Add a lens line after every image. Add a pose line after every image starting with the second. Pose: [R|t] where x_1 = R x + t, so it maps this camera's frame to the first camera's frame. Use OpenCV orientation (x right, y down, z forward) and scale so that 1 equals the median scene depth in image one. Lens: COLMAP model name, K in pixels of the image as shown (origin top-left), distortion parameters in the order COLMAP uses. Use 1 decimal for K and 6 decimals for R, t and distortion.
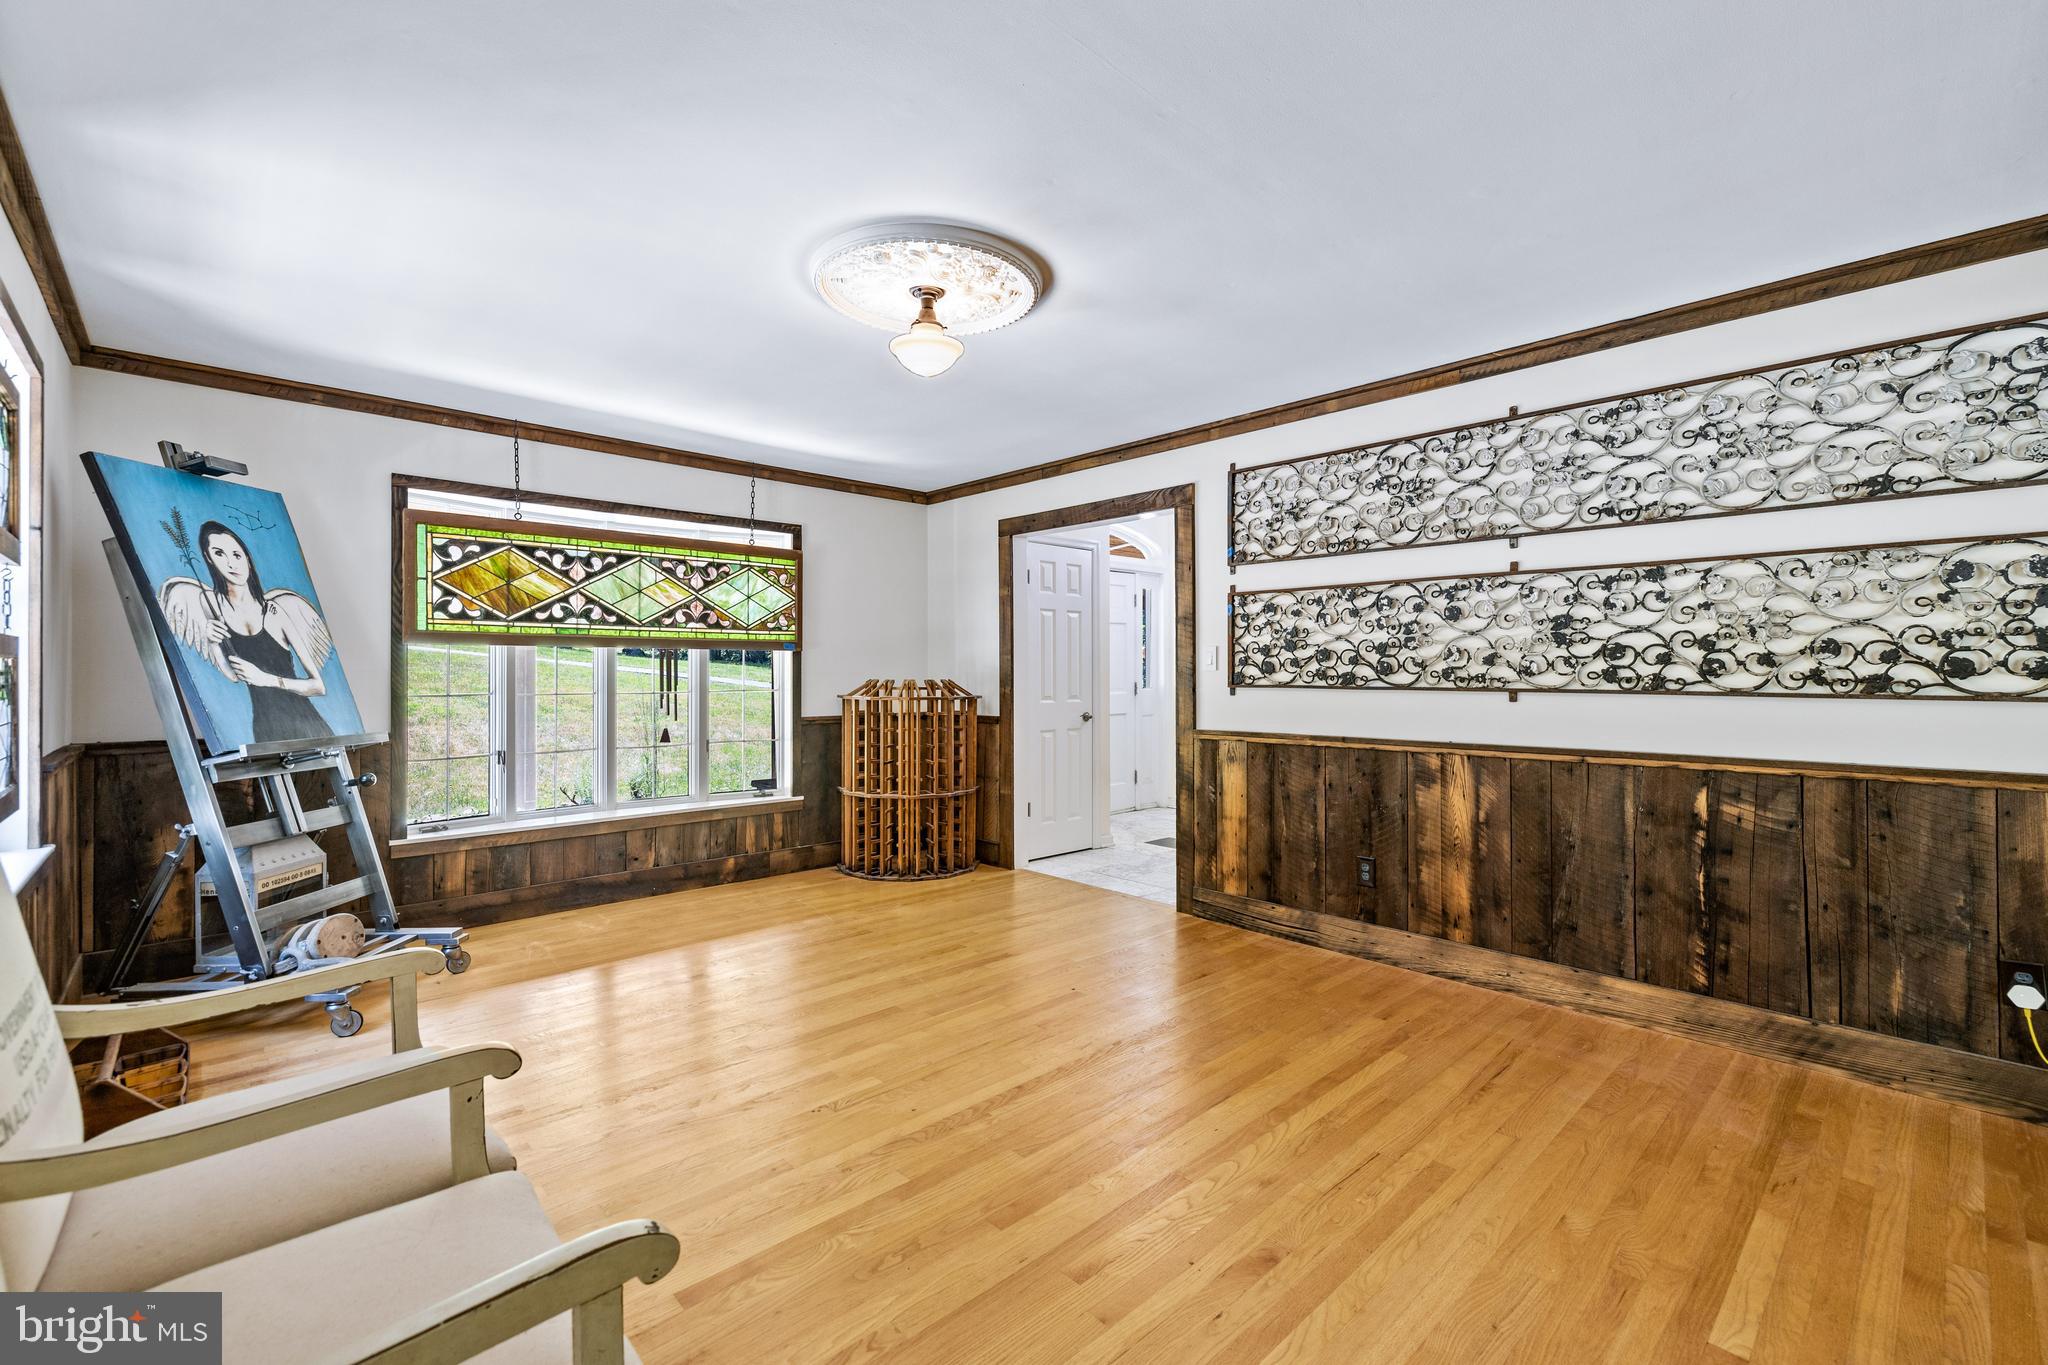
lens RADIAL K [[877.5, 0, 1024.3], [0, 877.5, 671.3], [0, 0, 1]] dist [0.000521, 0.000798]
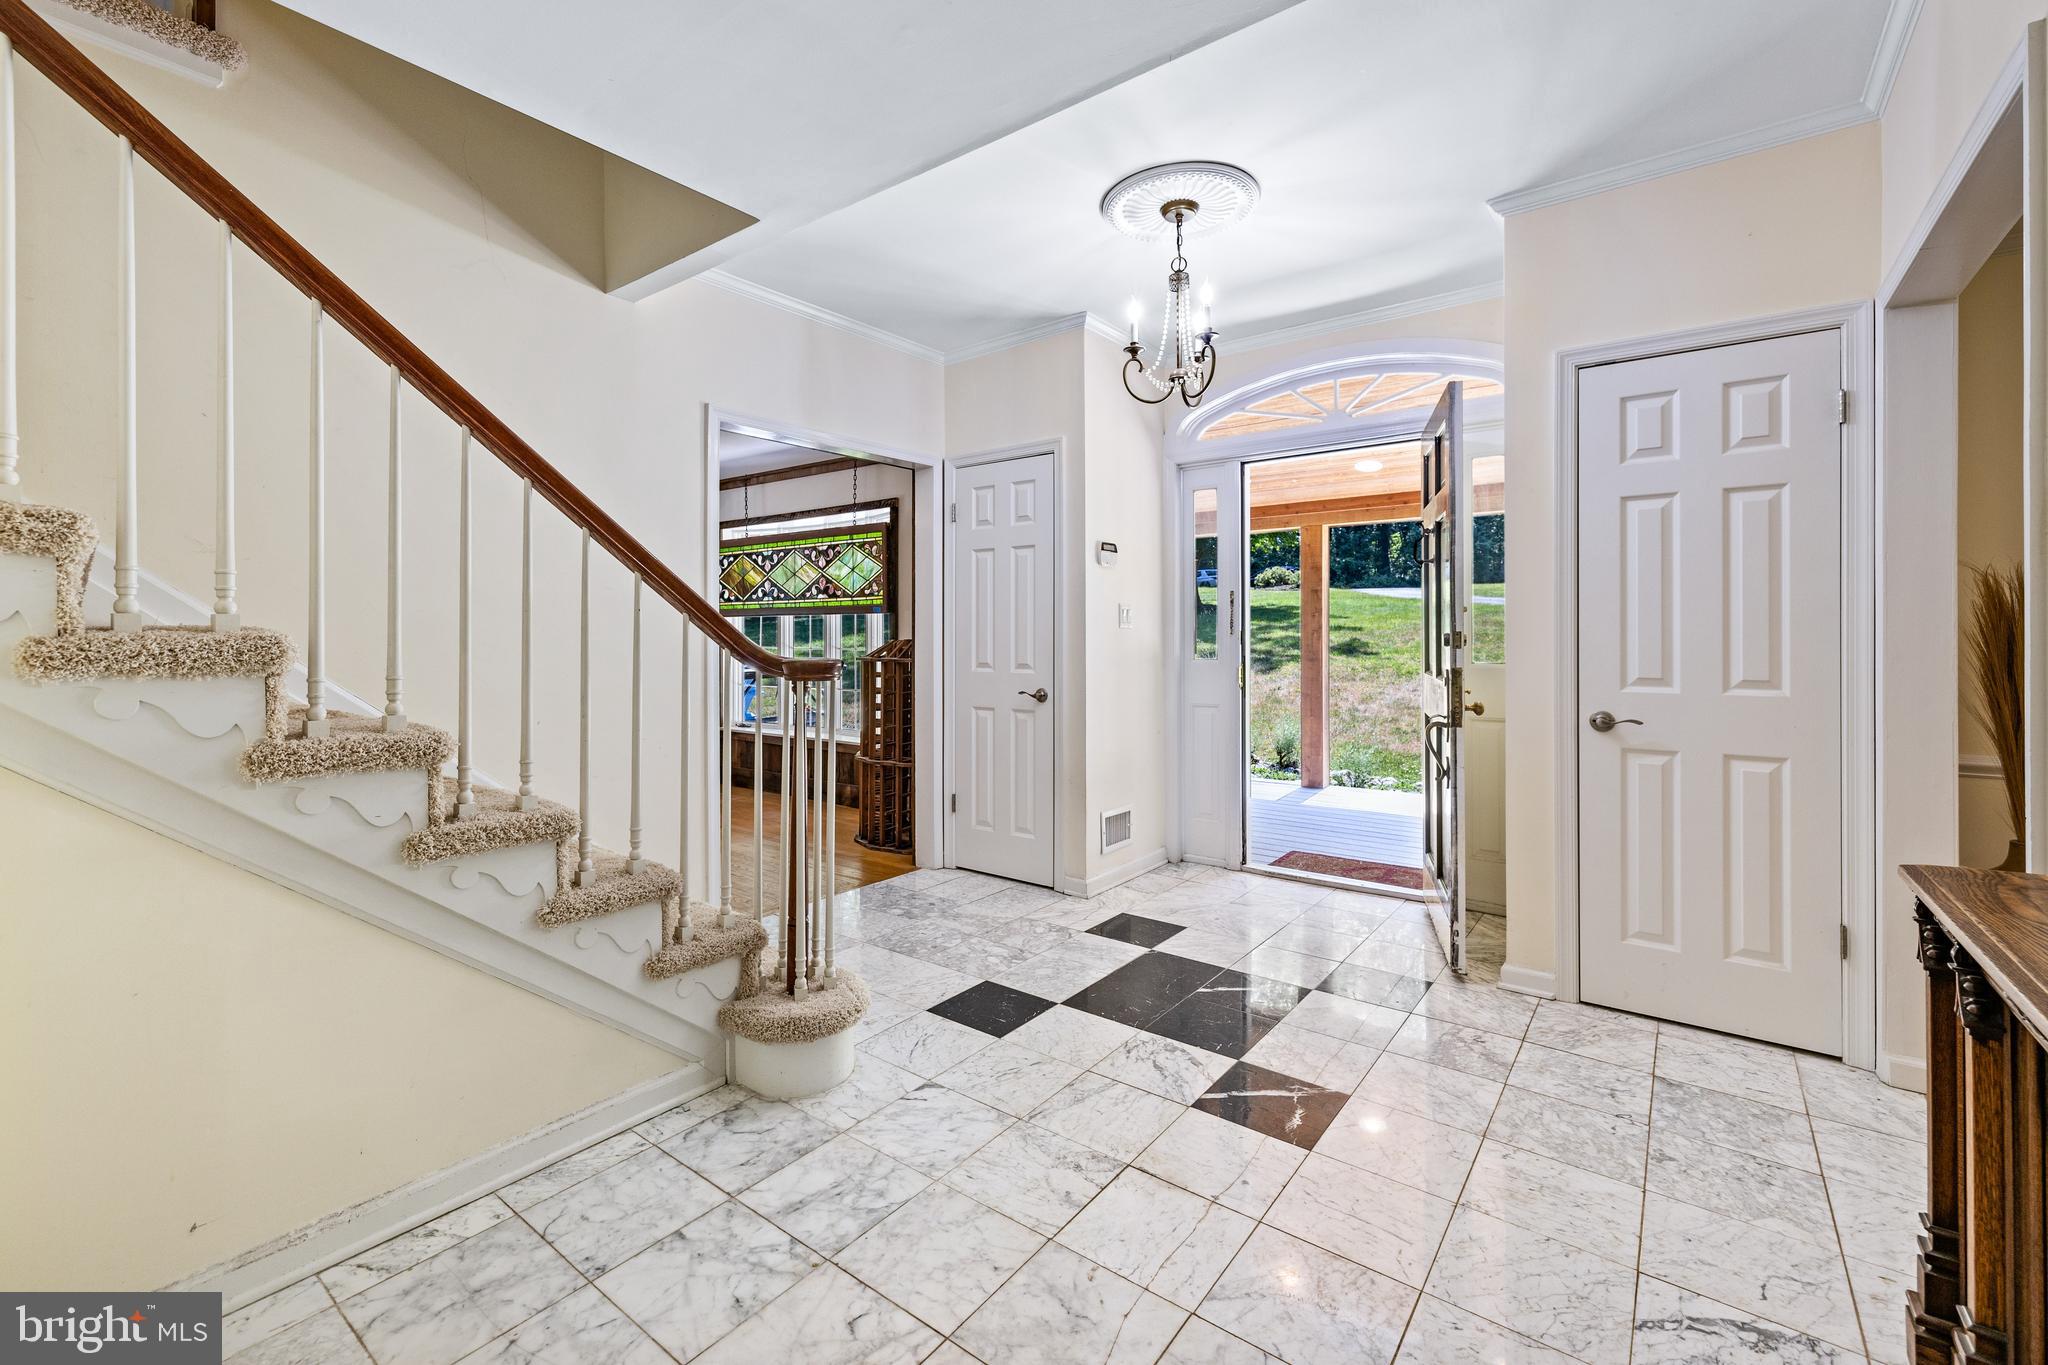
lens RADIAL K [[877.5, 0, 1005.7], [0, 877.5, 643.0], [0, 0, 1]] dist [0.000521, 0.000798]
pose [[0.142010, 0.009452, -0.989820, 0.944556], [0.002772, 0.999947, 0.009947, 0.003817], [0.989861, -0.004156, 0.141976, 1.096984]]
